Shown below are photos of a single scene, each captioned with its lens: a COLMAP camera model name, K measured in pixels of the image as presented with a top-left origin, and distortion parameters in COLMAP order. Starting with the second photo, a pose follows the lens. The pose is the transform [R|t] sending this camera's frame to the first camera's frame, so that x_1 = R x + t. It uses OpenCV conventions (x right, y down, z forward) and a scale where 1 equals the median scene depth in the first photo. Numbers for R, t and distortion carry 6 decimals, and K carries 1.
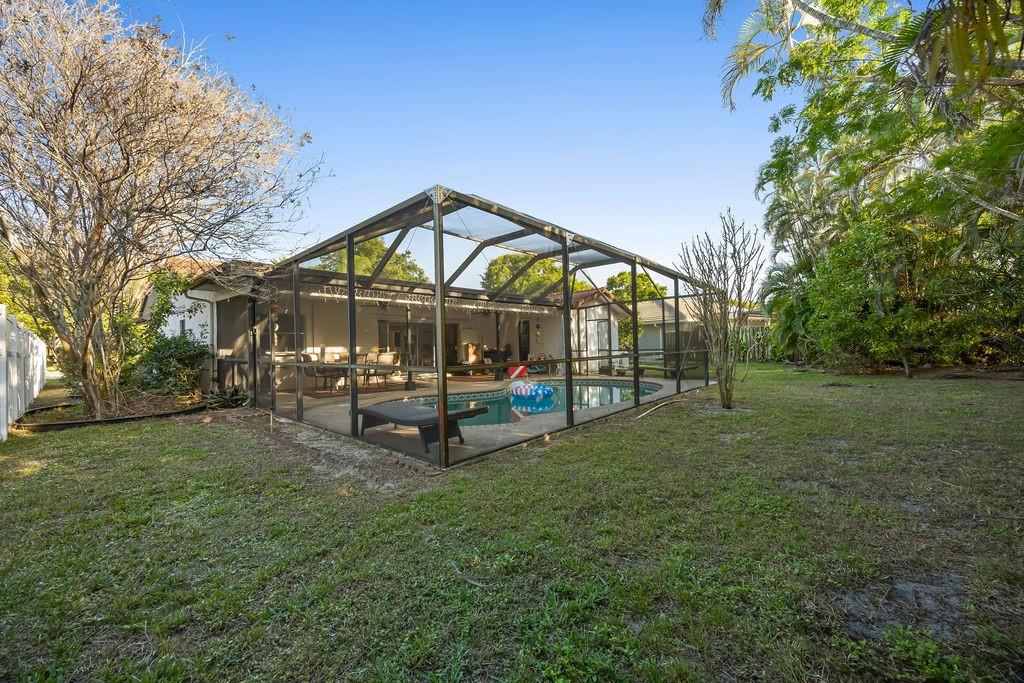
lens RADIAL K [[399.8, 0, 512.0], [0, 399.8, 341.5], [0, 0, 1]] dist [0.000894, 0.000099]
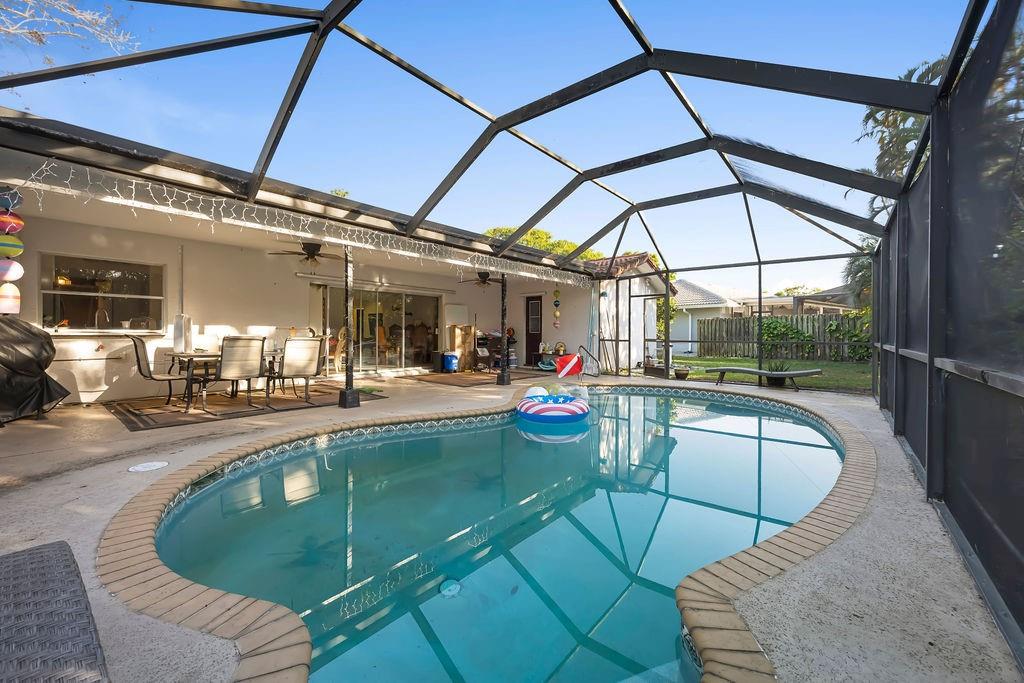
lens RADIAL K [[399.8, 0, 512.0], [0, 399.8, 341.5], [0, 0, 1]] dist [0.000894, 0.000099]
pose [[0.999105, 0.024950, 0.034152, -0.038143], [-0.026110, 0.999083, 0.033936, 0.007074], [-0.033274, -0.034797, 0.998840, 0.345548]]
